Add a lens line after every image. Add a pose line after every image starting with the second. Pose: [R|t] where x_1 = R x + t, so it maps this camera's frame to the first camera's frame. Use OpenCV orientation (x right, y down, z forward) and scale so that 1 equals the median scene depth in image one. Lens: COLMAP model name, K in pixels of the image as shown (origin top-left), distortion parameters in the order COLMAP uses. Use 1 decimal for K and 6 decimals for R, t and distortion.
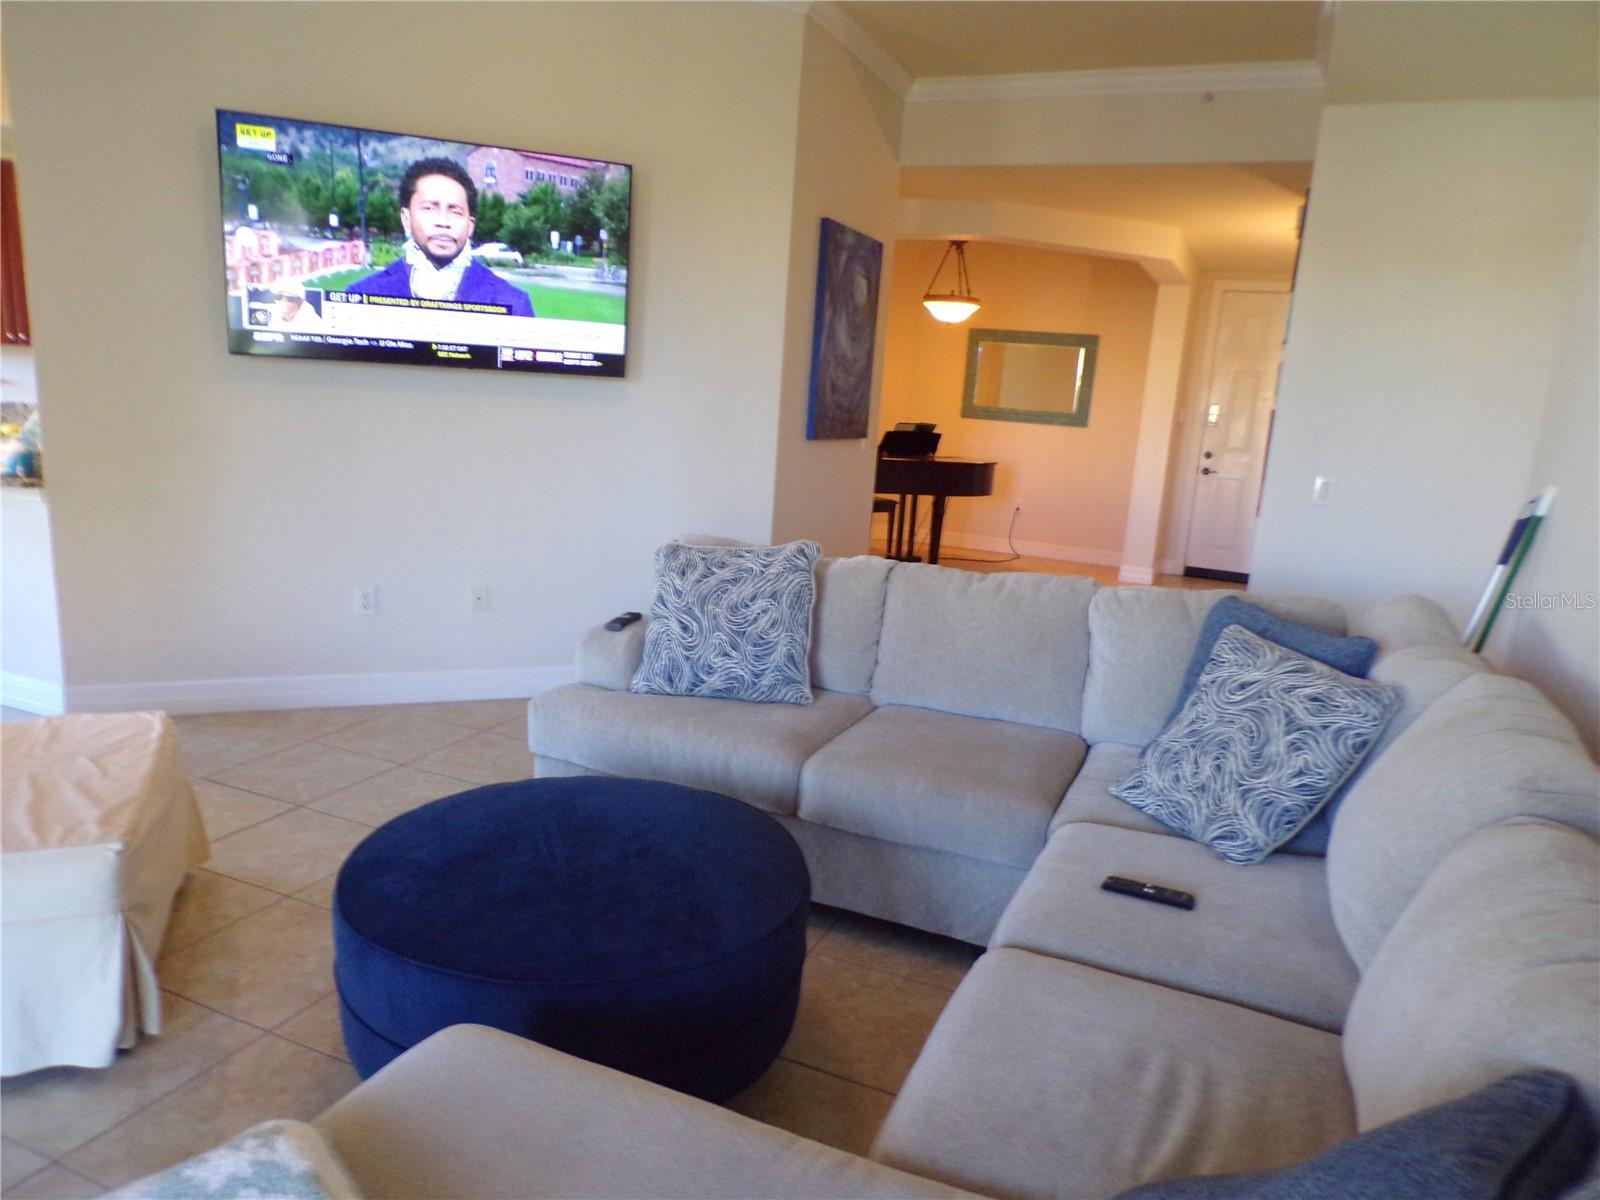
lens RADIAL K [[1081.0, 0, 802.1], [0, 1081.0, 611.9], [0, 0, 1]] dist [-0.007395, 0.004771]
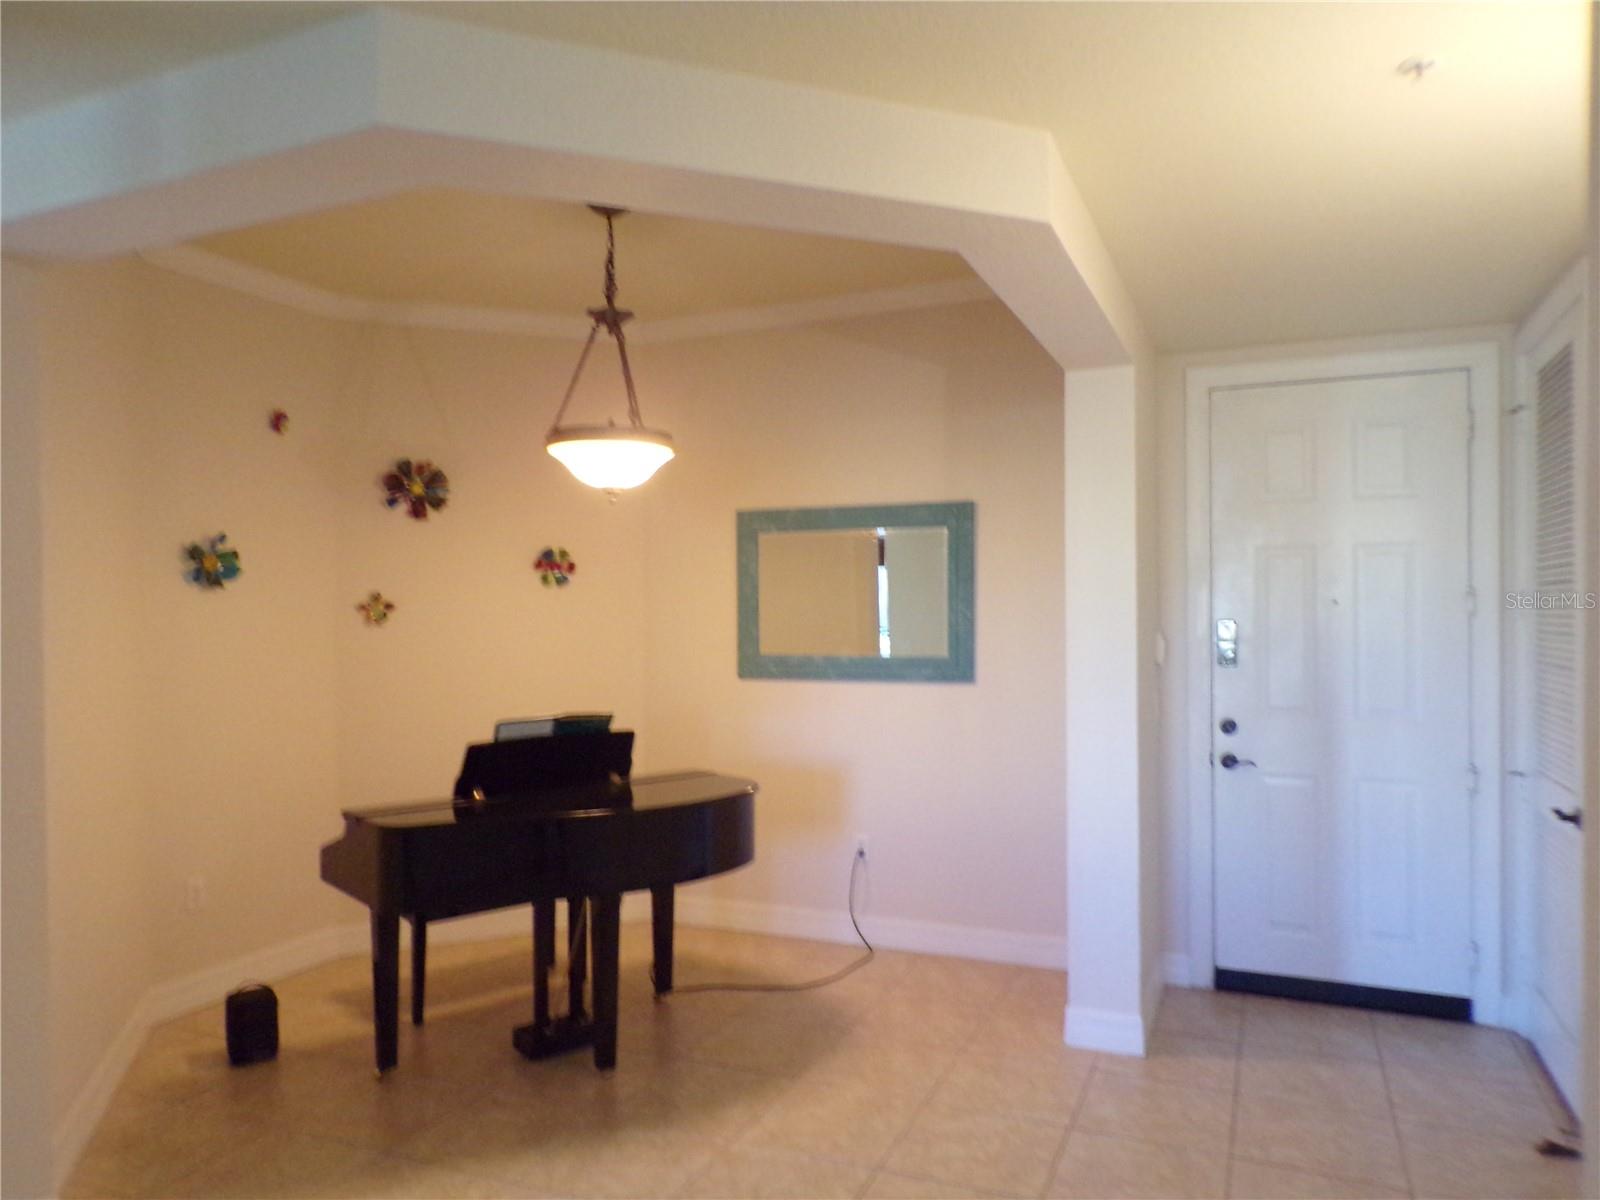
lens RADIAL K [[1111.4, 0, 804.8], [0, 1111.4, 612.7], [0, 0, 1]] dist [0.002658, 0.008416]
pose [[0.997035, -0.074336, 0.019905, 0.441274], [0.076860, 0.974719, -0.209800, -0.249517], [-0.003806, 0.210708, 0.977542, 1.223958]]
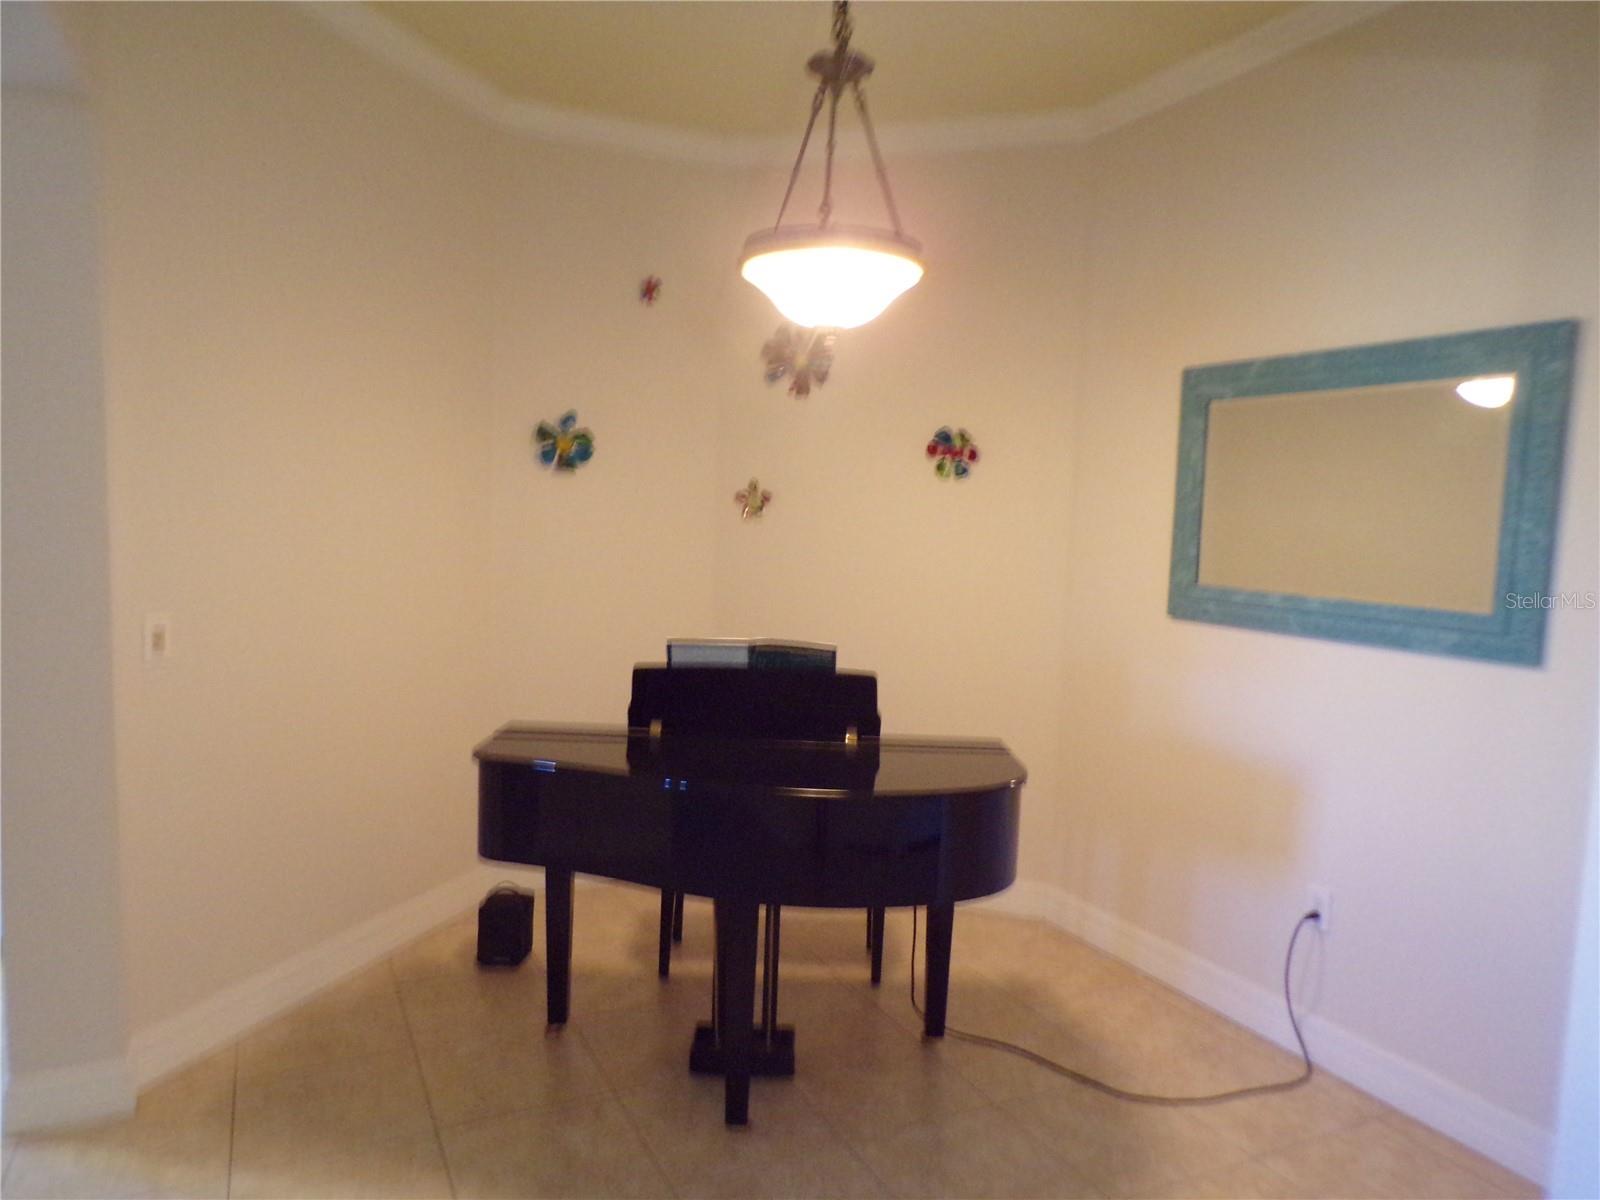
lens RADIAL K [[1081.0, 0, 802.1], [0, 1081.0, 611.9], [0, 0, 1]] dist [-0.007395, 0.004771]
pose [[0.769842, 0.019096, -0.637949, 0.715754], [-0.117707, 0.986655, -0.112508, -0.325988], [0.627287, 0.161704, 0.761815, 1.671029]]
